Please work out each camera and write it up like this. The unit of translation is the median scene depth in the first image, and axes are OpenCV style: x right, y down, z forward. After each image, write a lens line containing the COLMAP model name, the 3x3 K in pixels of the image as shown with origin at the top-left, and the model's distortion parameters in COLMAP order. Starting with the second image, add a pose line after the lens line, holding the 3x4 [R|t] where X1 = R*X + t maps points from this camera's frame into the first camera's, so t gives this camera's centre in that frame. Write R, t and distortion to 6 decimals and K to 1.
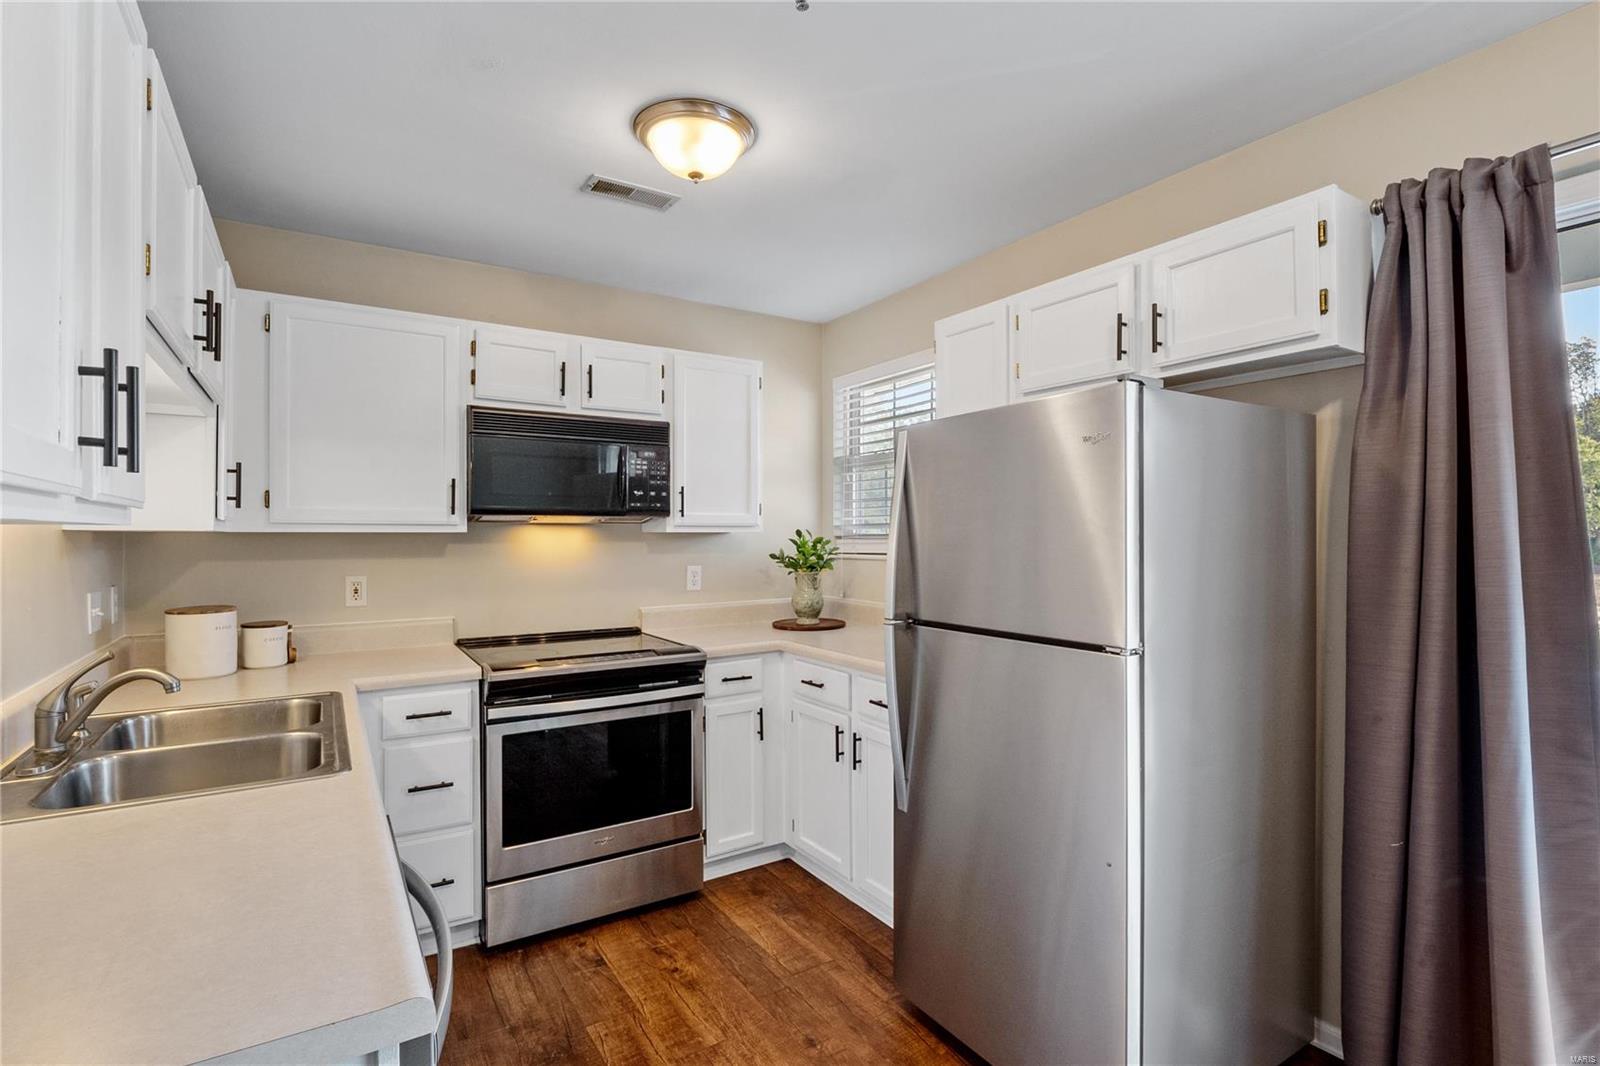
lens RADIAL K [[749.4, 0, 798.9], [0, 749.4, 524.5], [0, 0, 1]] dist [-0.001522, -0.000584]
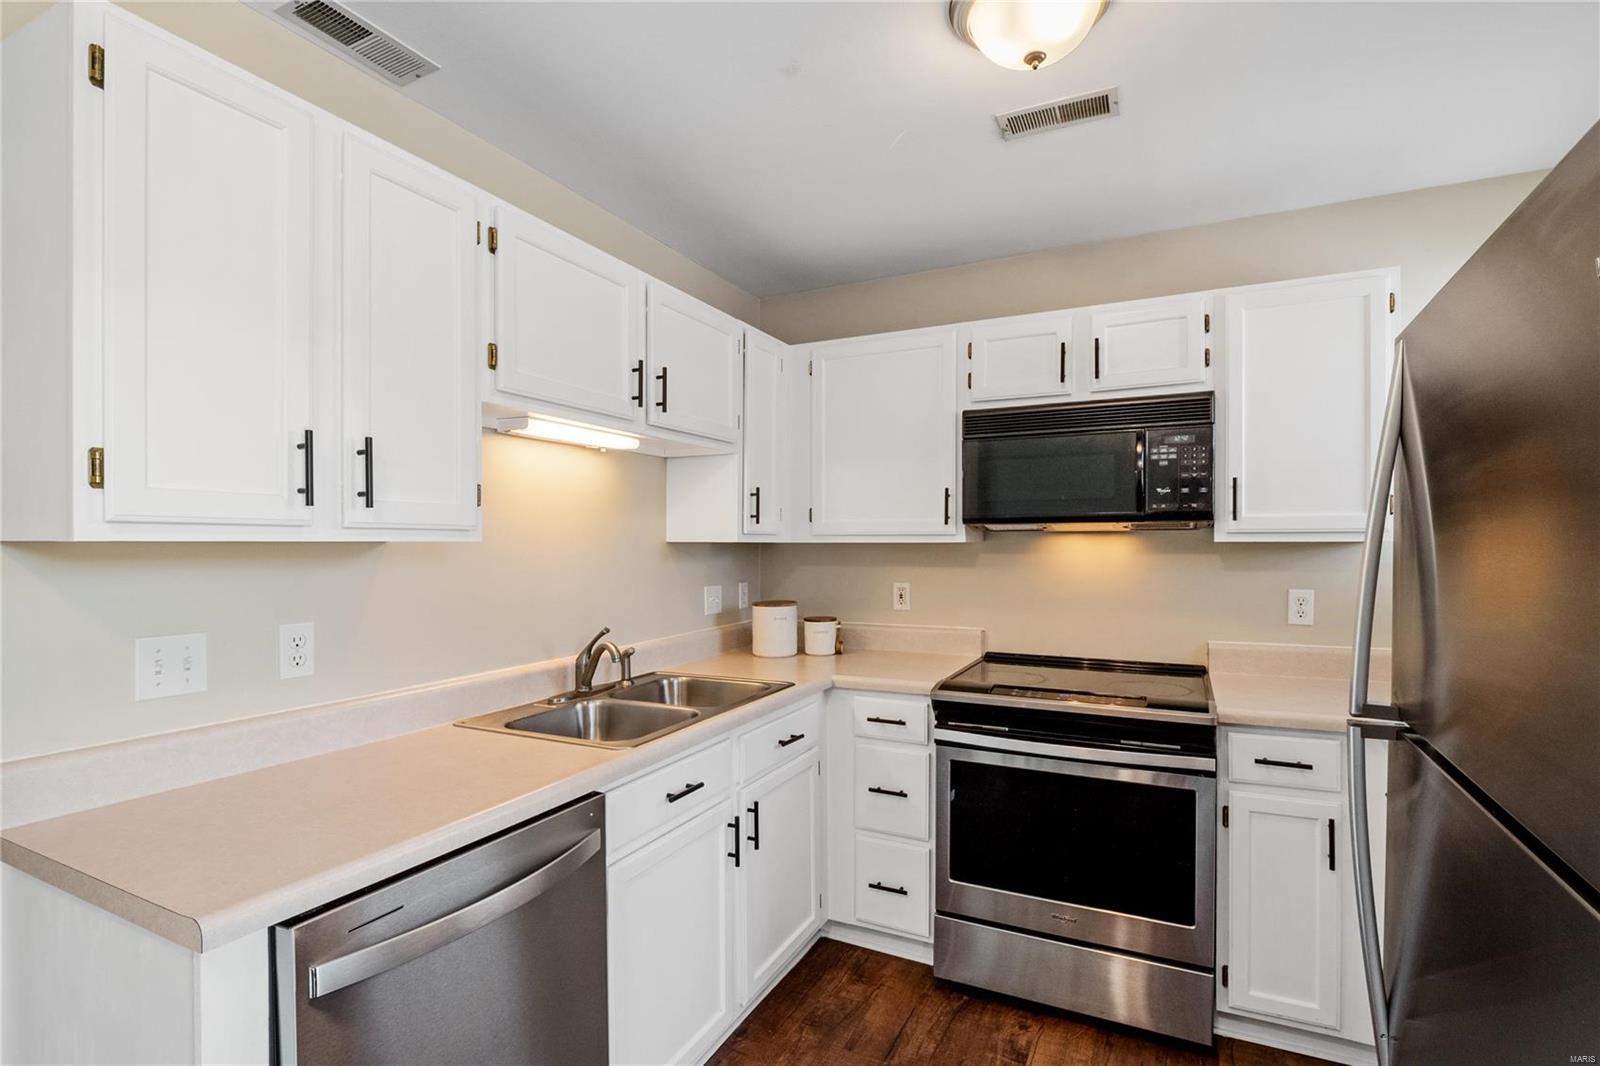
lens RADIAL K [[752.2, 0, 803.6], [0, 752.2, 539.5], [0, 0, 1]] dist [-0.012540, -0.000644]
pose [[0.522032, -0.000844, -0.852926, 0.269208], [0.013954, 0.999874, 0.007551, -0.003366], [0.852812, -0.015843, 0.521978, 0.310066]]
